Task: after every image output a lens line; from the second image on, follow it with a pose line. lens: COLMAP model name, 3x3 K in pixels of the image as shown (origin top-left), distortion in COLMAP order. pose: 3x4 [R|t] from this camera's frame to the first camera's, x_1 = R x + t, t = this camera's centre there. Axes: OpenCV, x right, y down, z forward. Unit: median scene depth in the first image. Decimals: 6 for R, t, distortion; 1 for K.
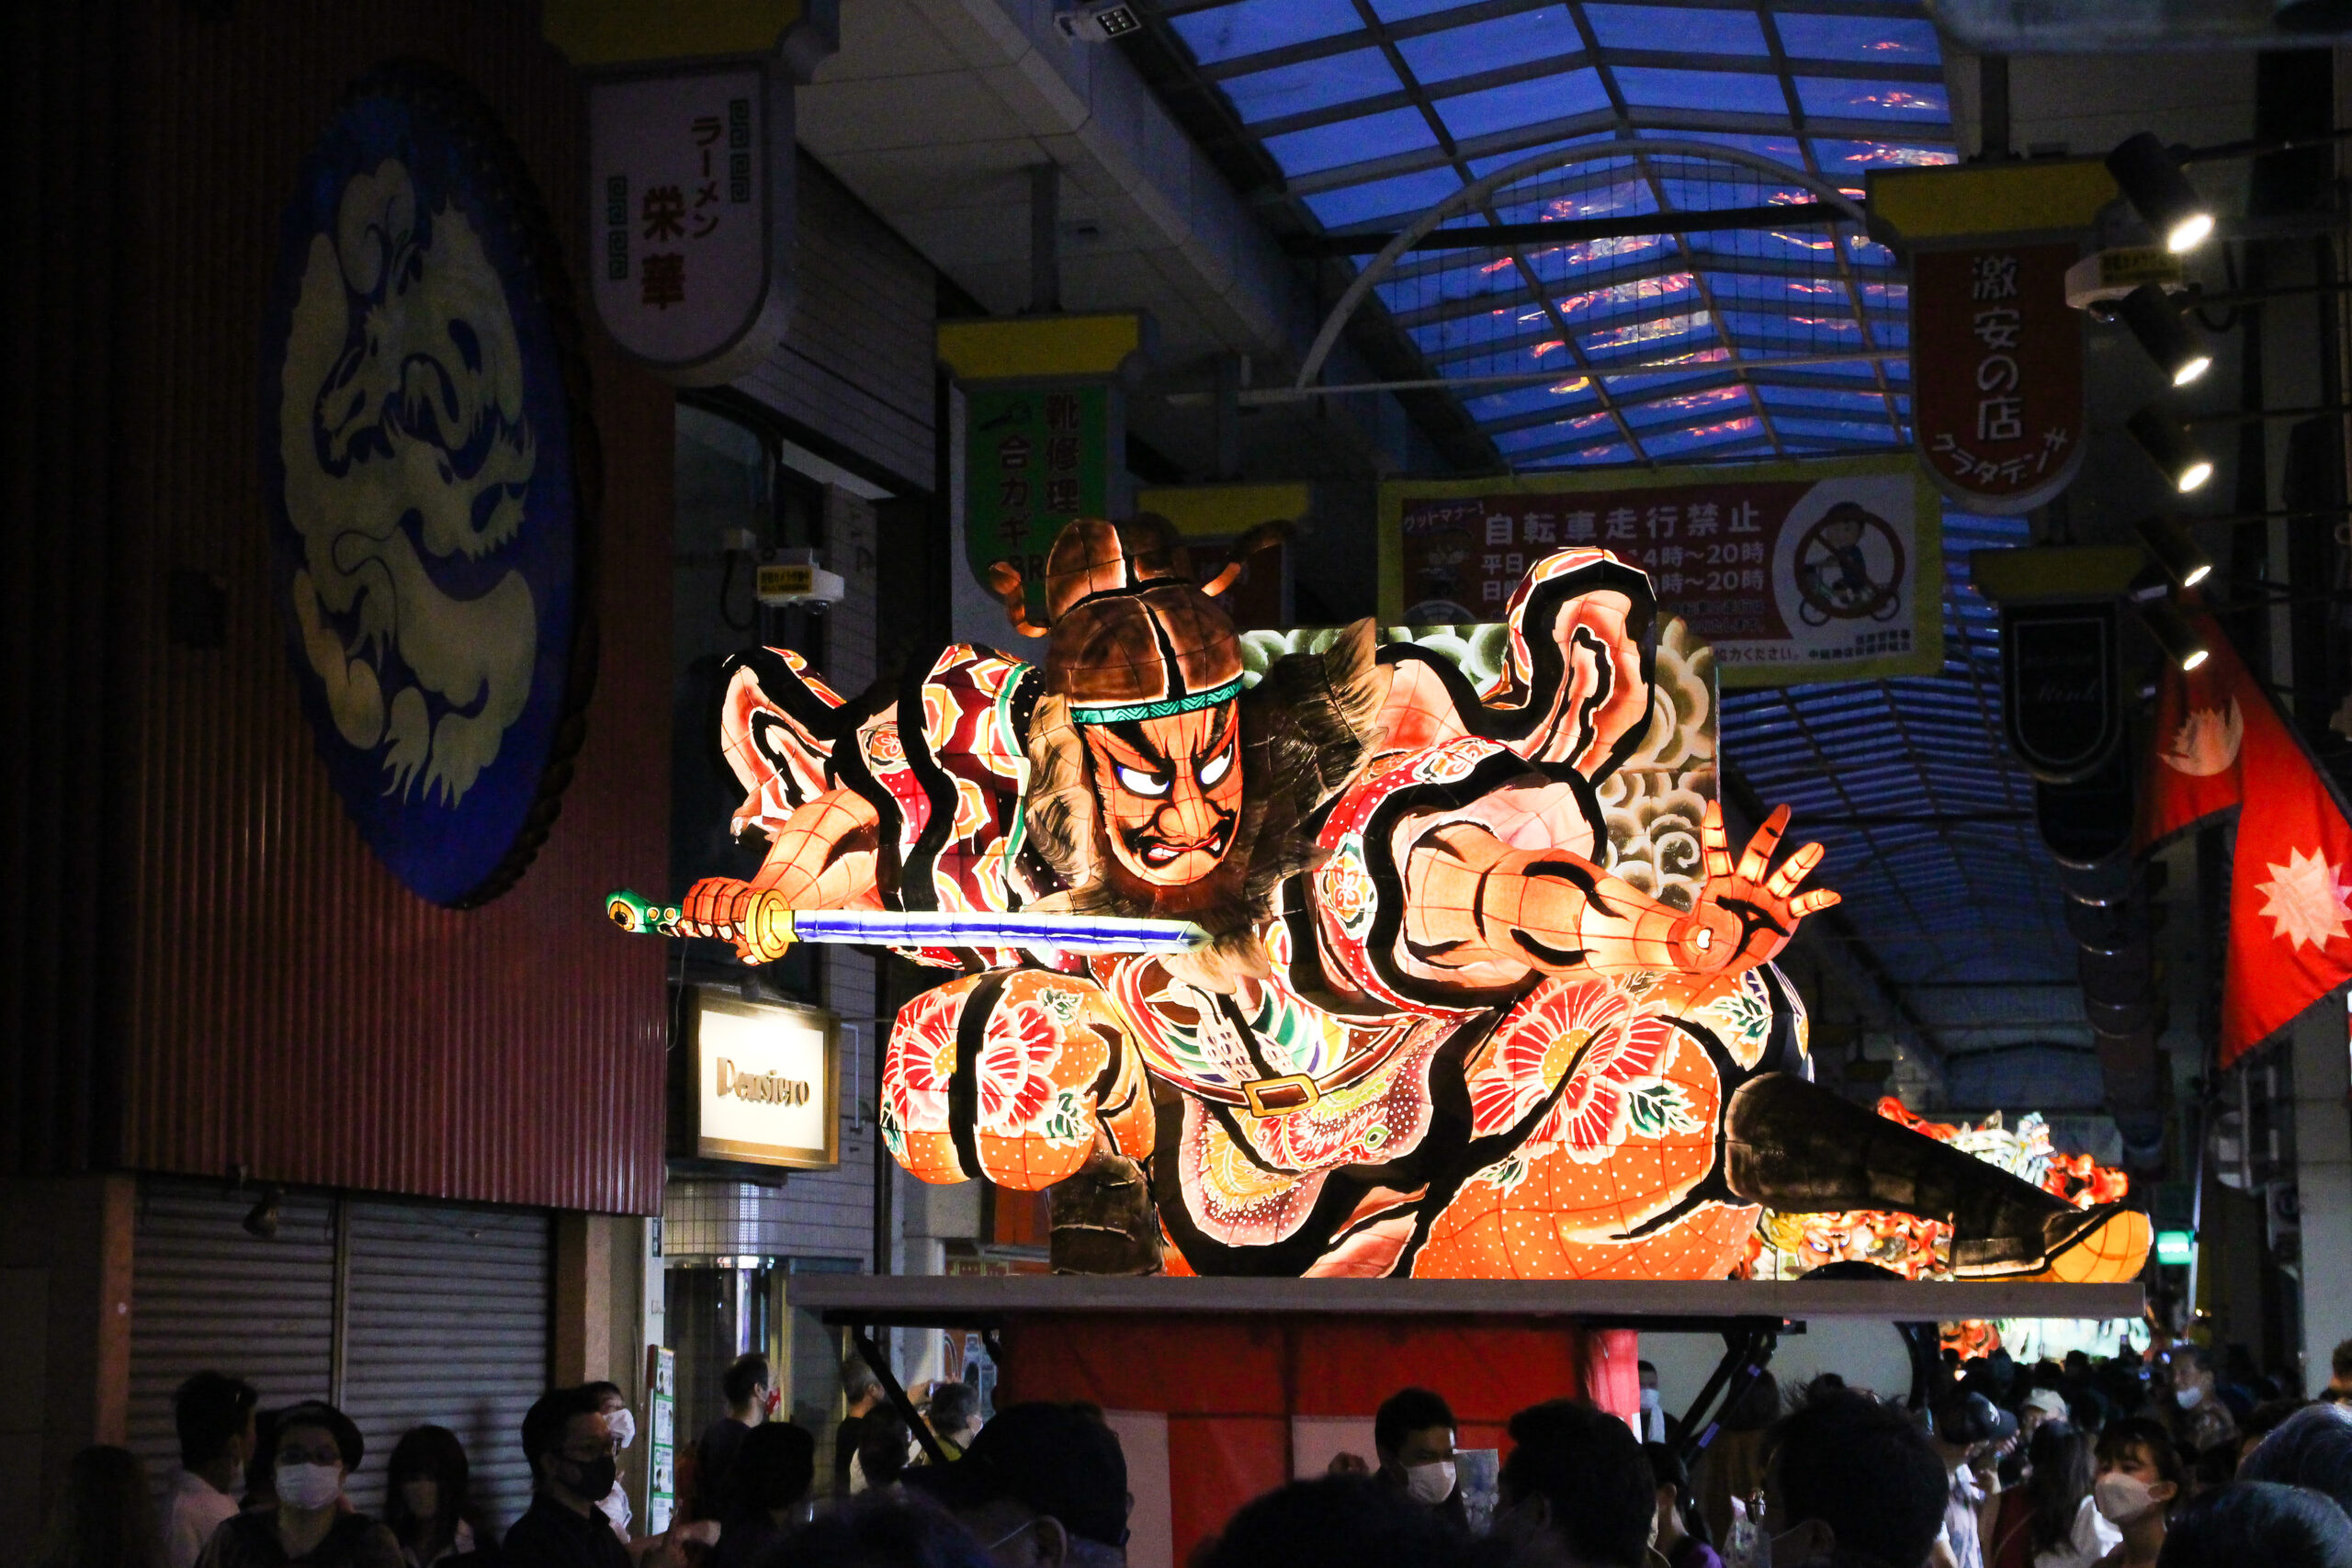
lens RADIAL K [[4503.3, 0, 1176.0], [0, 4503.3, 784.0], [0, 0, 1]] dist [0.020075, 0.060365]
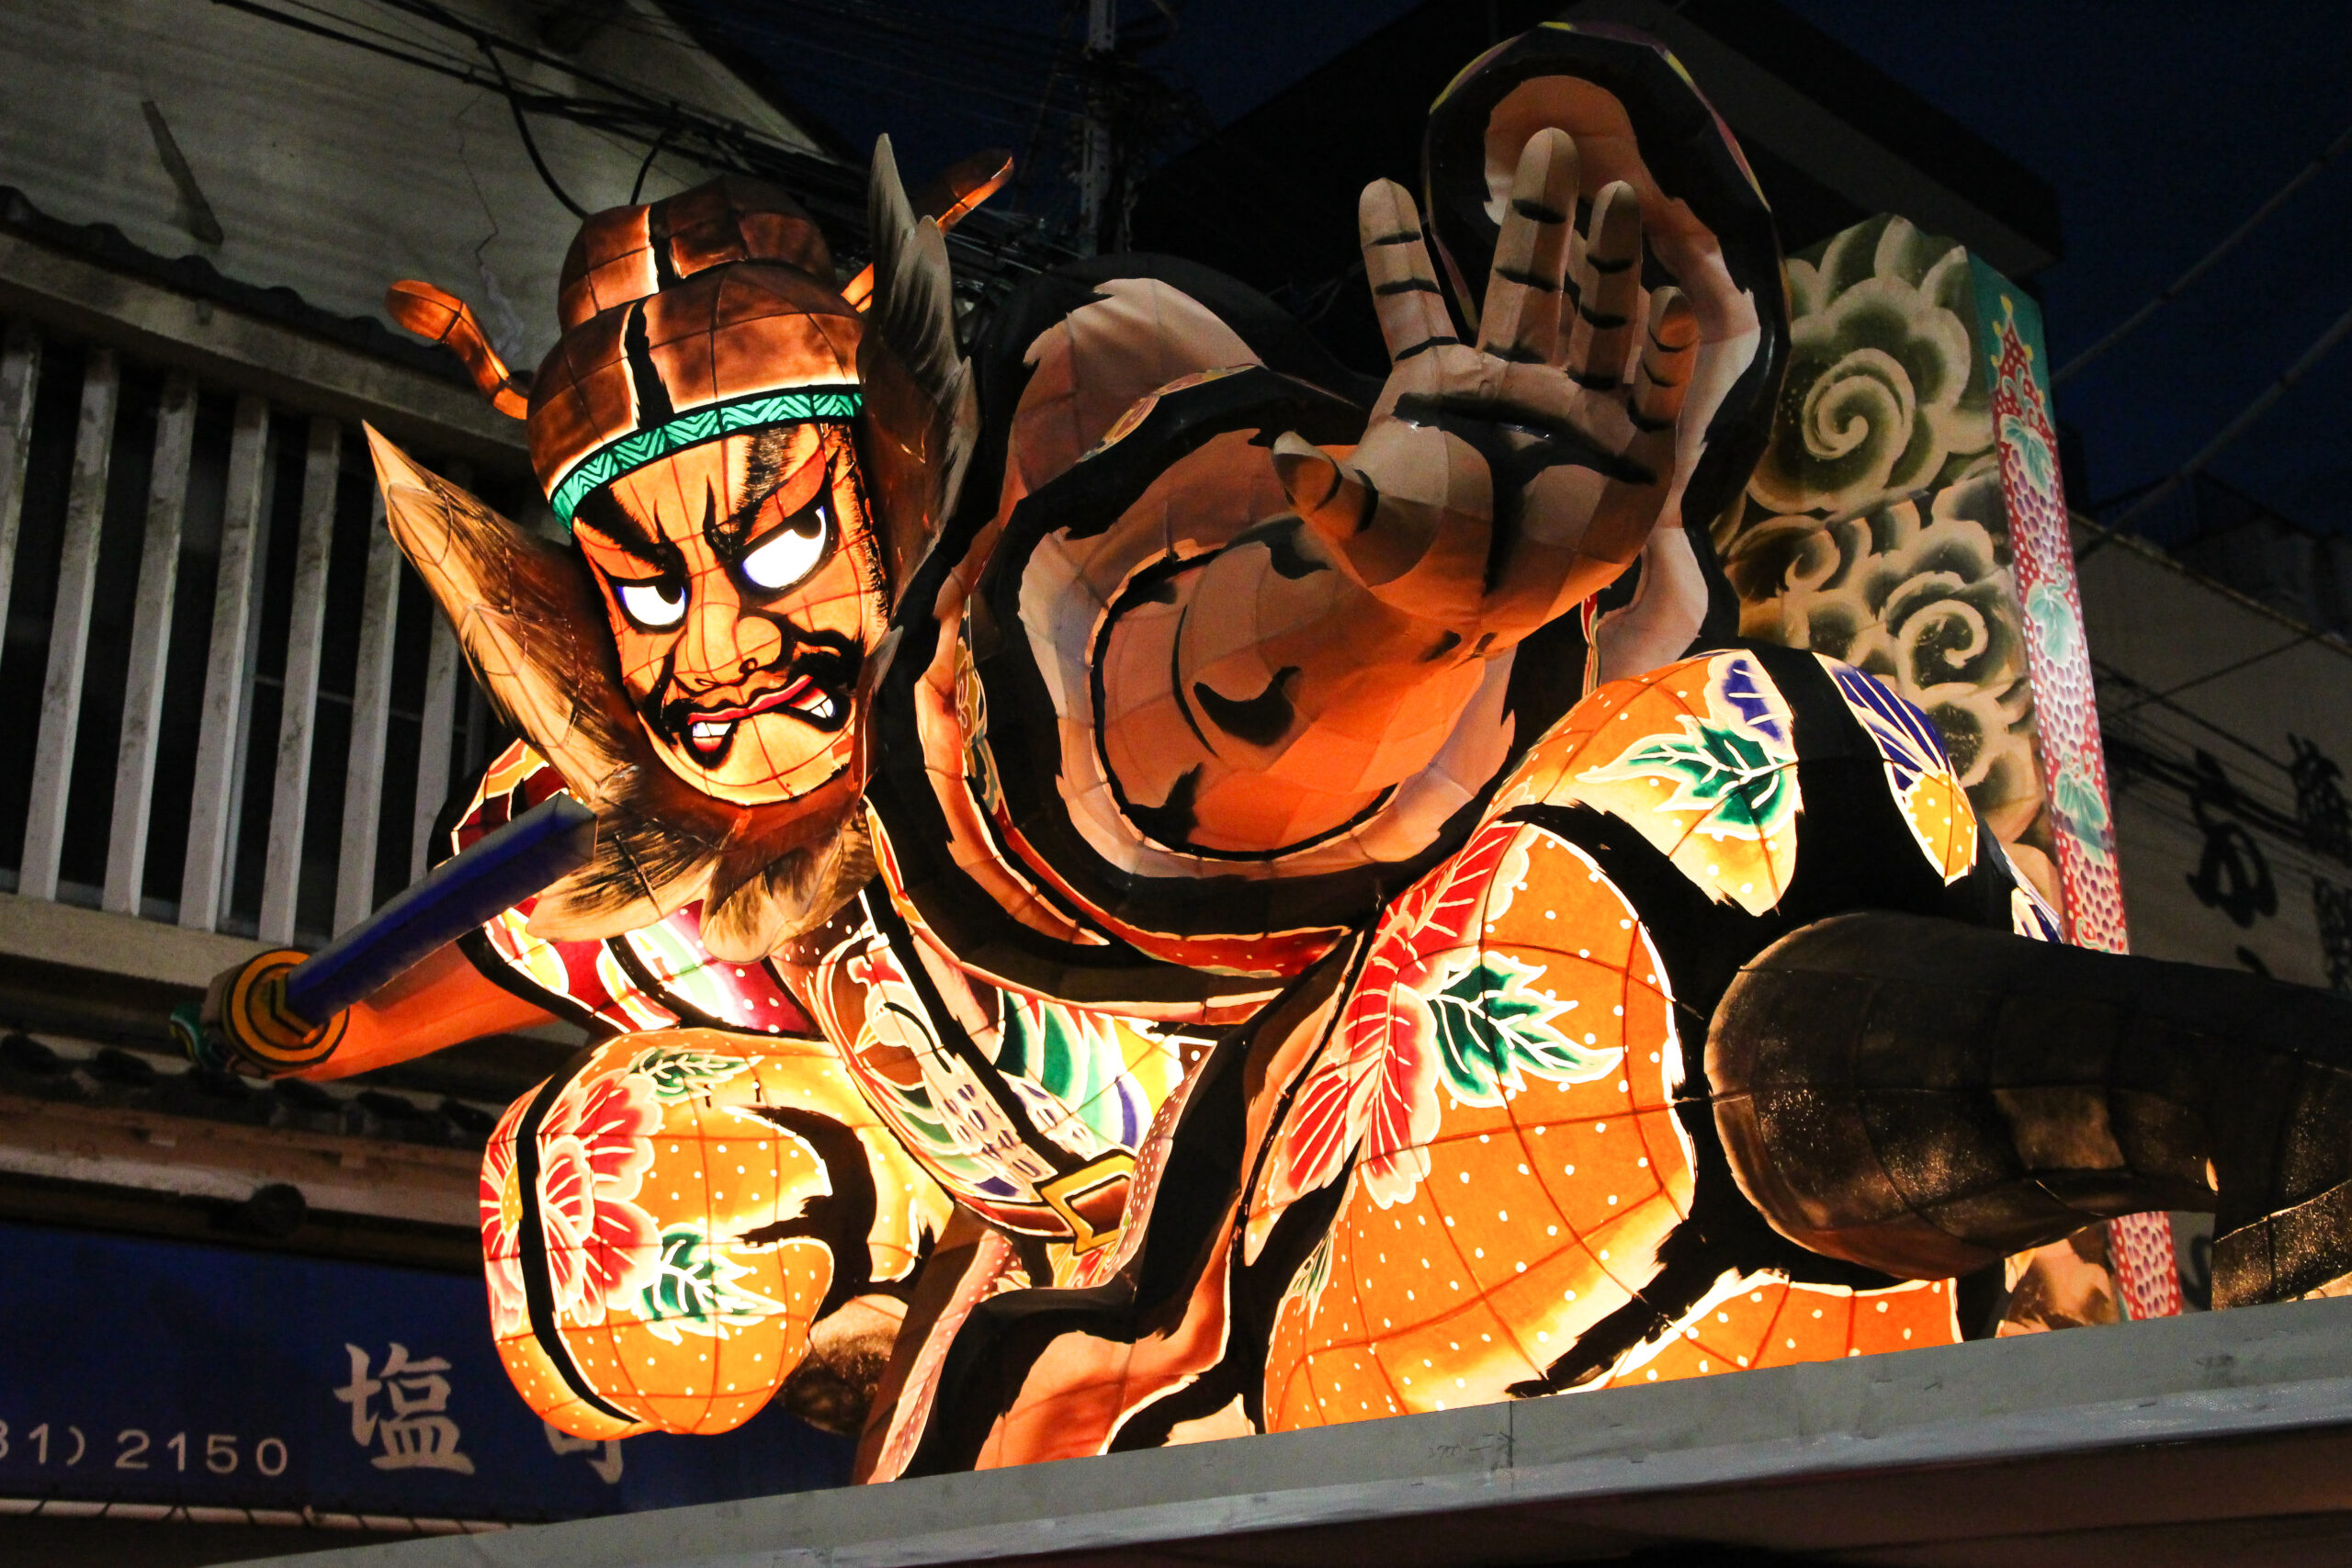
lens RADIAL K [[2810.3, 0, 1176.0], [0, 2810.3, 784.0], [0, 0, 1]] dist [-0.000064, -0.005135]
pose [[0.847961, -0.199699, -0.491002, 0.201403], [0.081833, 0.964531, -0.250965, 0.107200], [0.523704, 0.172629, 0.834226, 0.757753]]
